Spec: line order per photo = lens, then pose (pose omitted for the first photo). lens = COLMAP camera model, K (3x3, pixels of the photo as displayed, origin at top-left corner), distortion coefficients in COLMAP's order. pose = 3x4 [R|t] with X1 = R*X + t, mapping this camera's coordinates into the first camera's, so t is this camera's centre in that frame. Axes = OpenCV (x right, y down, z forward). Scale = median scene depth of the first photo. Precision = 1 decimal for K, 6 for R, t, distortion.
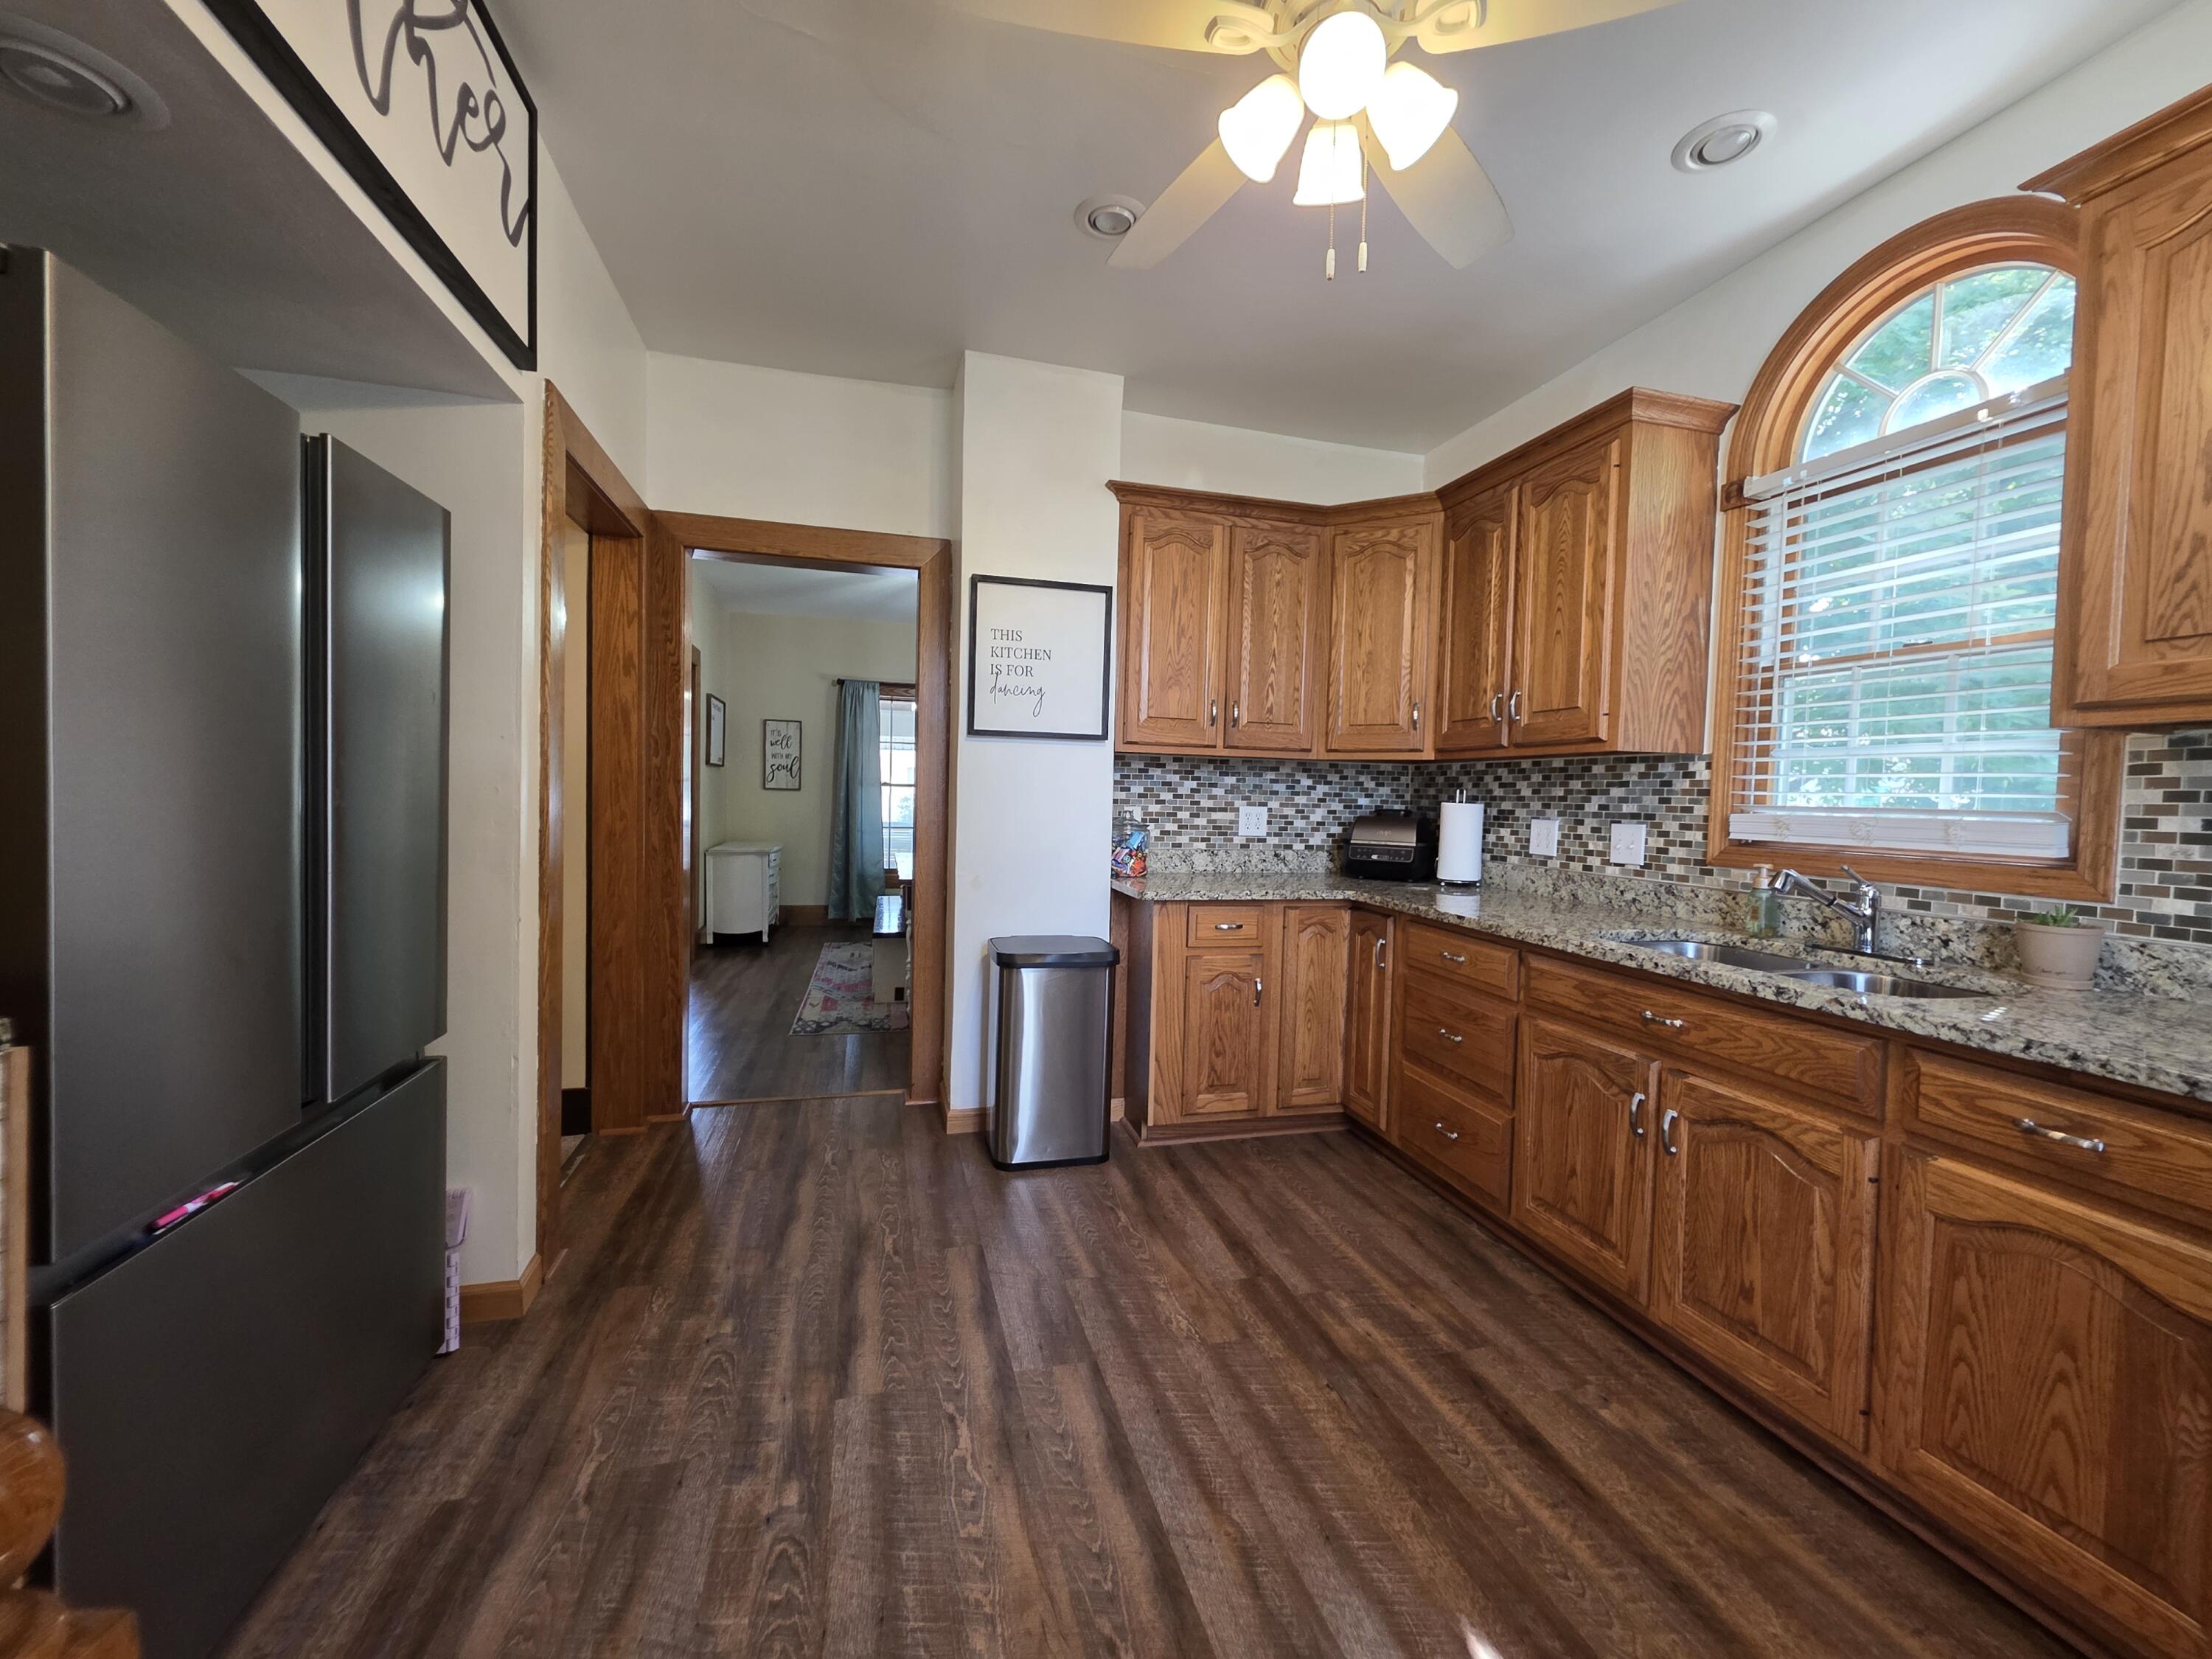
lens RADIAL K [[882.9, 0, 1103.2], [0, 882.9, 825.2], [0, 0, 1]] dist [0.003804, -0.000946]
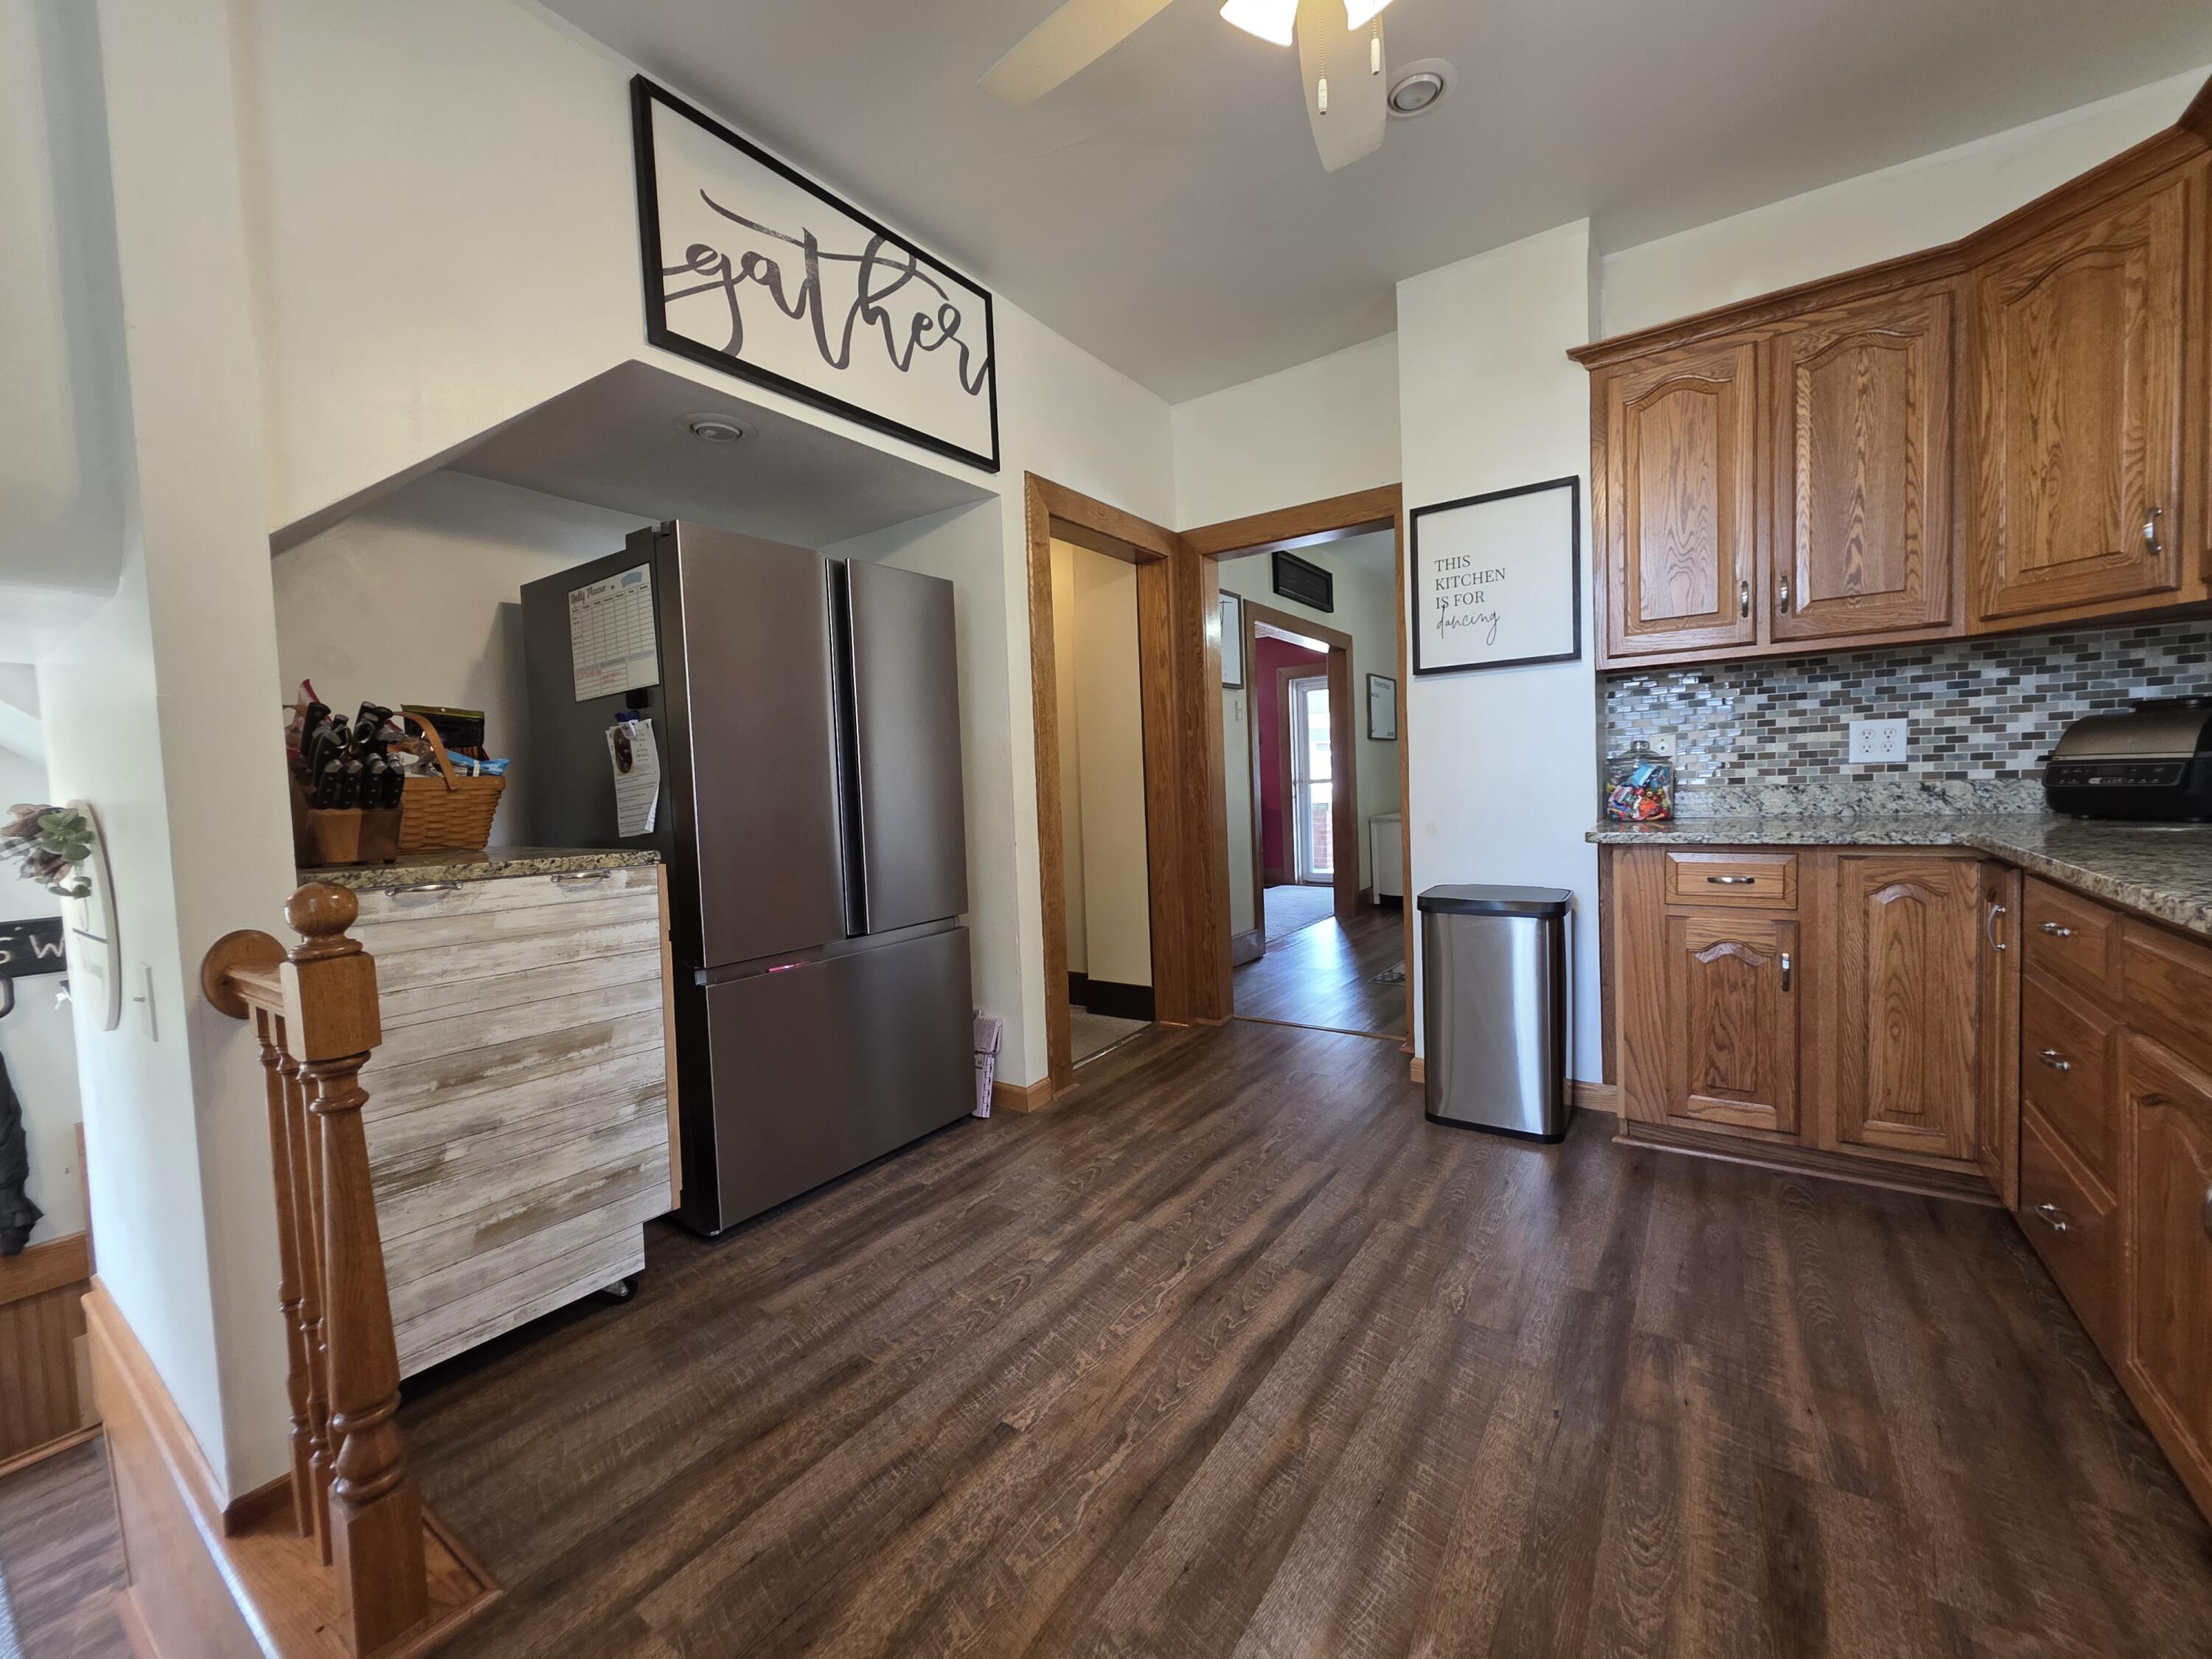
lens RADIAL K [[882.9, 0, 1105.8], [0, 882.9, 826.4], [0, 0, 1]] dist [0.003804, -0.000946]
pose [[0.646287, -0.014535, -0.762956, 0.497092], [0.030756, 0.999502, 0.007012, 0.062714], [0.762474, -0.027997, 0.646412, 0.140411]]
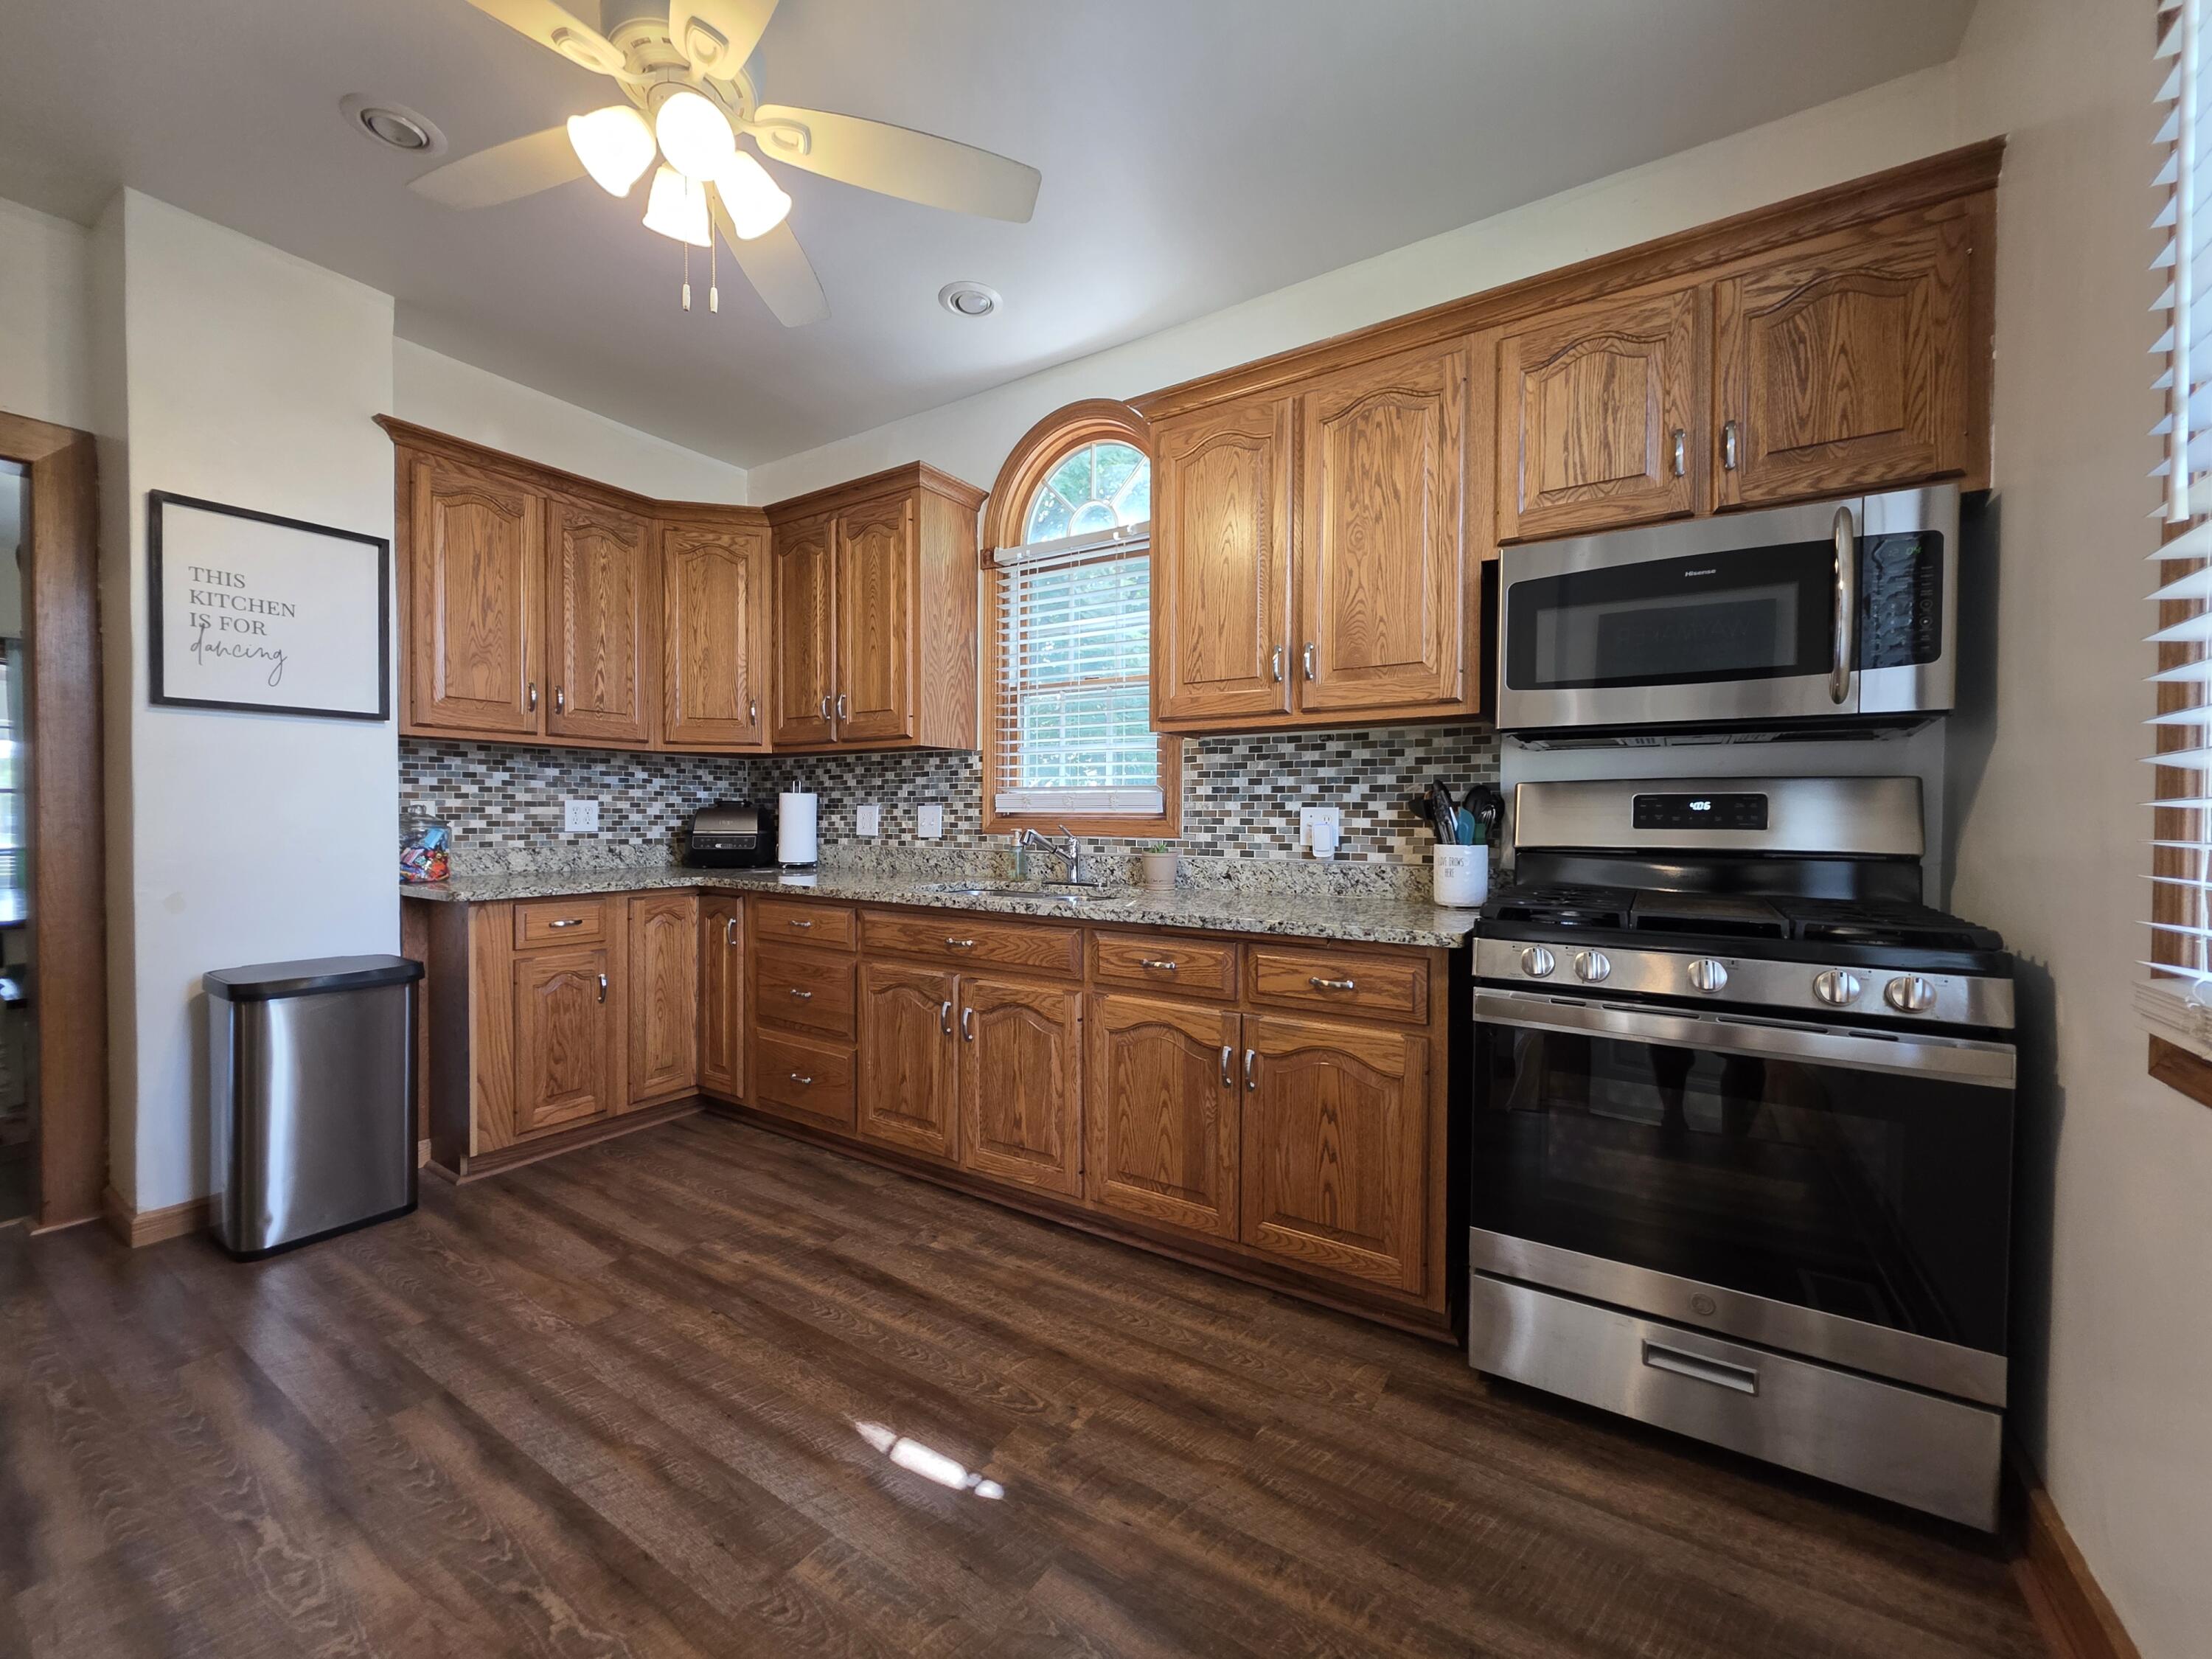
lens RADIAL K [[882.9, 0, 1098.3], [0, 882.9, 827.9], [0, 0, 1]] dist [0.003804, -0.000946]
pose [[0.743983, -0.033212, 0.667372, -0.081901], [0.038812, 0.999226, 0.006459, 0.038183], [-0.667070, 0.021096, 0.744696, -0.116589]]
